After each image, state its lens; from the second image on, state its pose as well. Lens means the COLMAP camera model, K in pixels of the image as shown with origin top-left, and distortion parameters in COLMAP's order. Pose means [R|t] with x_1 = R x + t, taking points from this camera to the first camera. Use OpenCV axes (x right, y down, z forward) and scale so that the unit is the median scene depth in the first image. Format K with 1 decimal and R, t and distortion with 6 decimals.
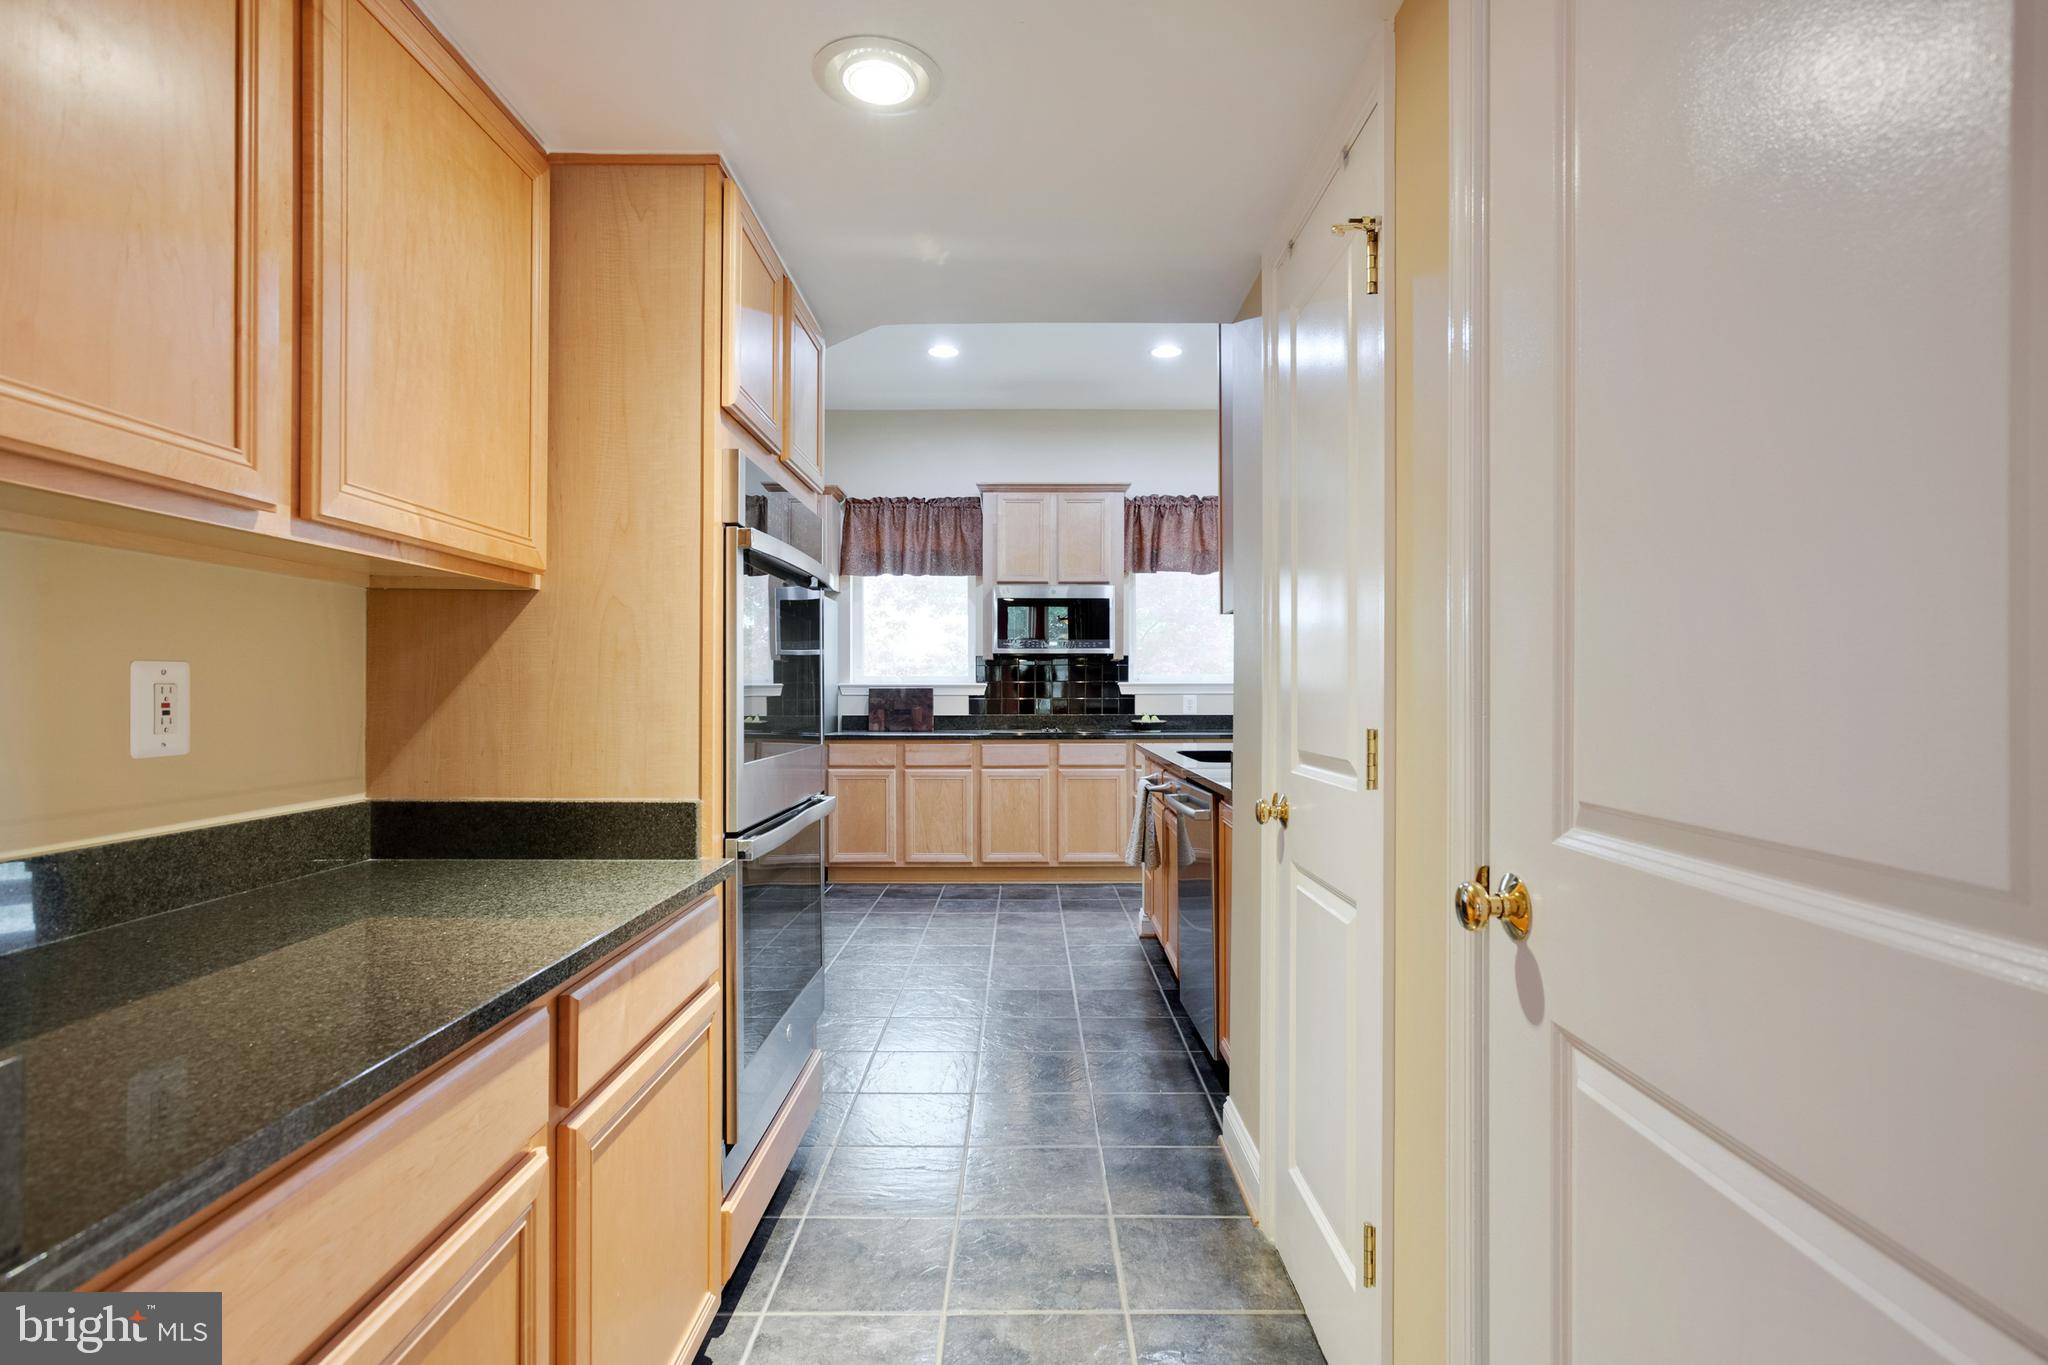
lens RADIAL K [[981.8, 0, 1033.8], [0, 981.8, 673.6], [0, 0, 1]] dist [0.001947, 0.000924]
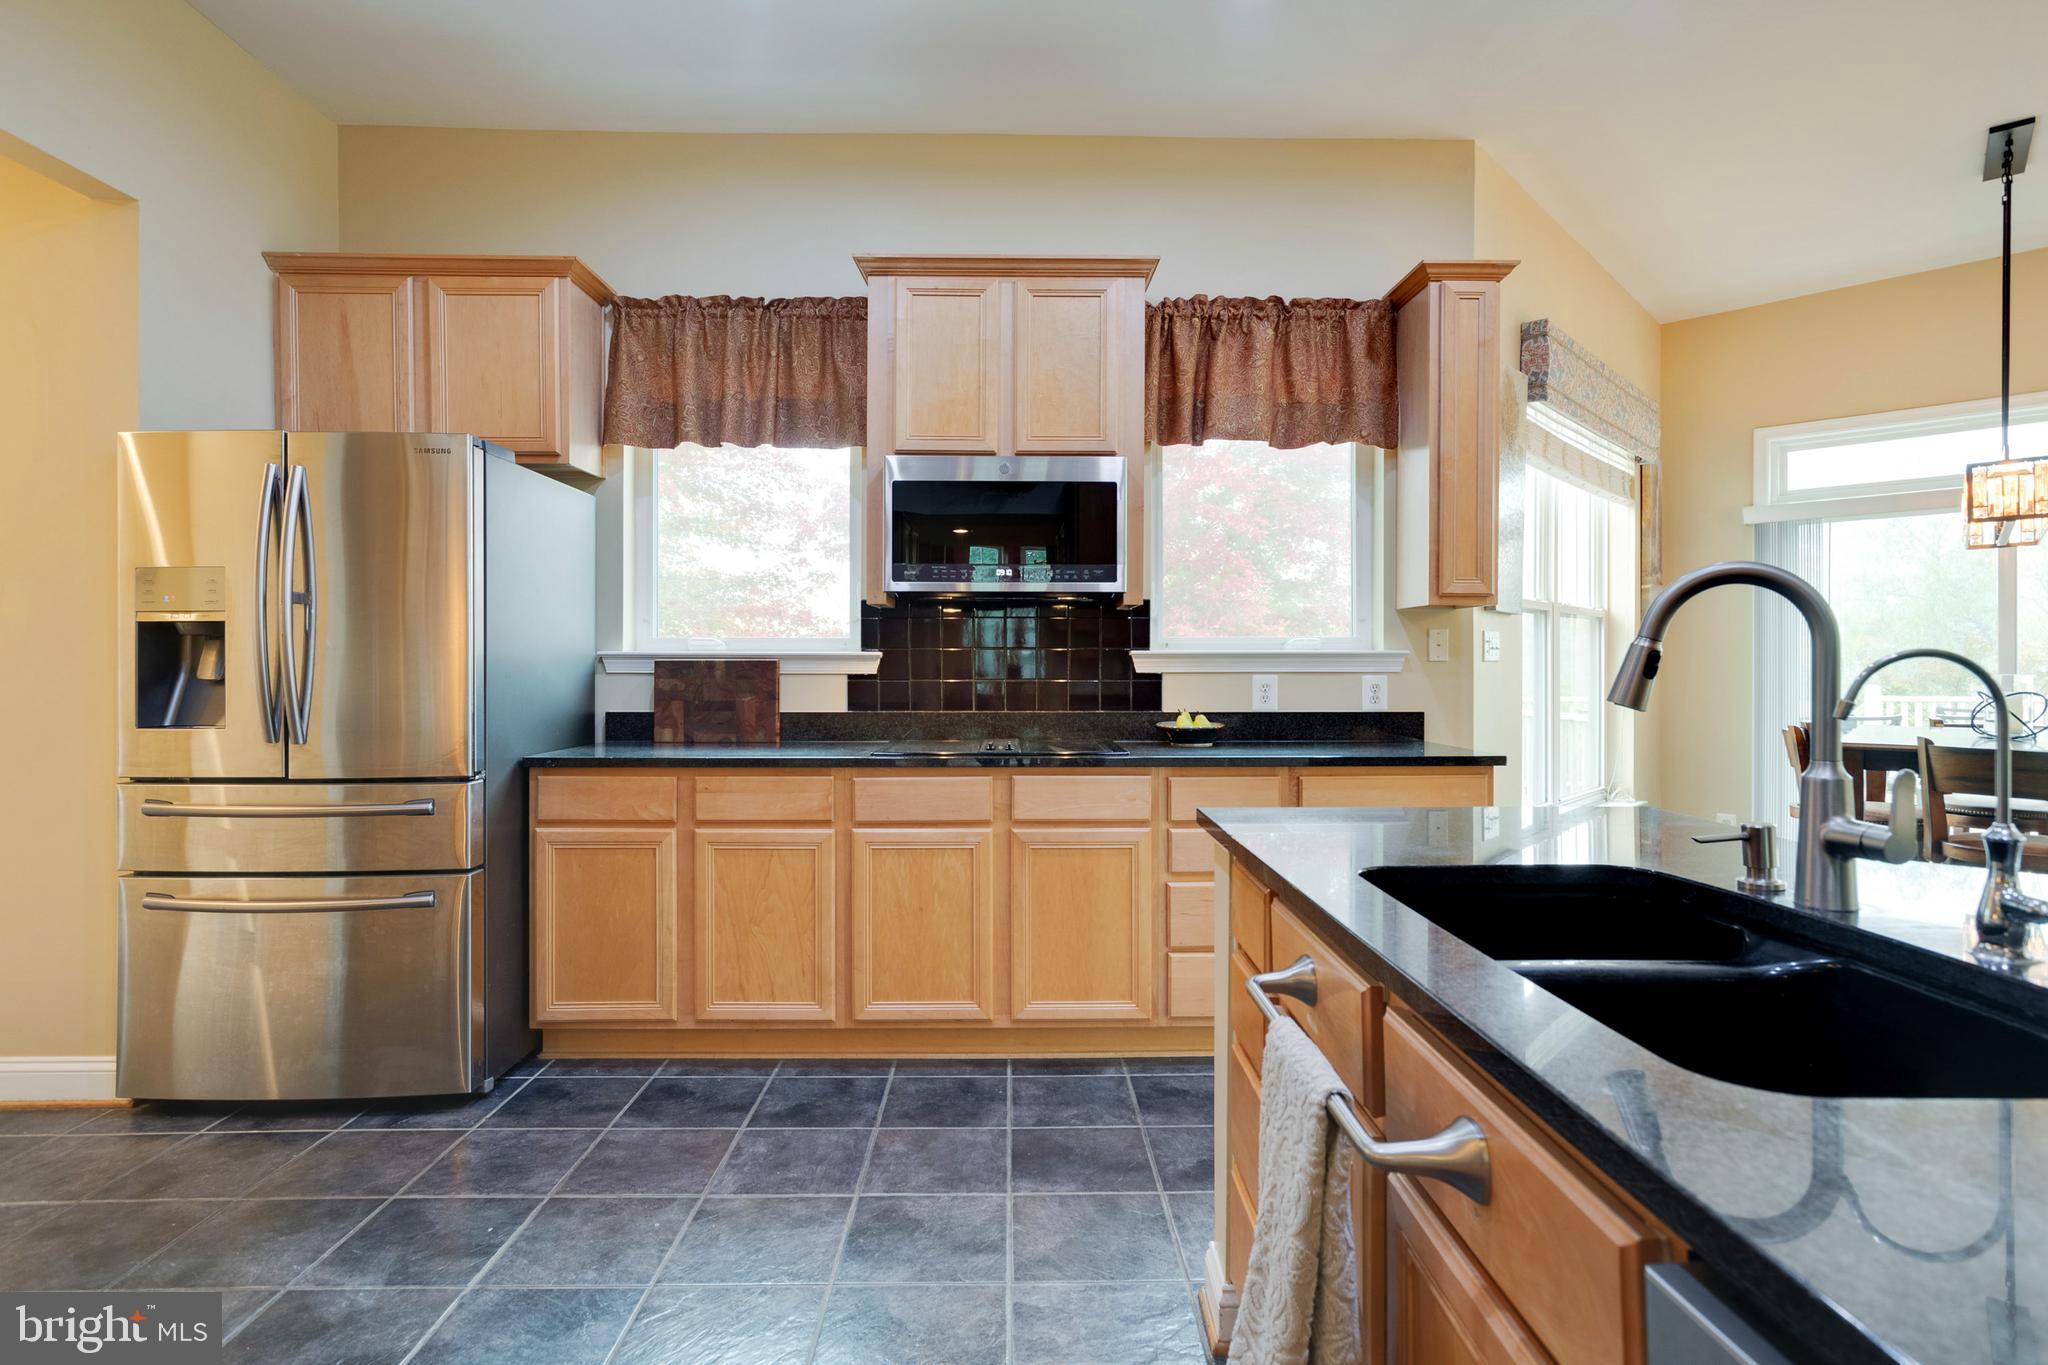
lens RADIAL K [[1057.4, 0, 1024.0], [0, 1057.4, 659.0], [0, 0, 1]] dist [0.000857, 0.000571]
pose [[0.999985, 0.001454, 0.005222, 0.025694], [-0.001527, 0.999902, 0.013934, 0.005912], [-0.005201, -0.013942, 0.999889, 0.434519]]
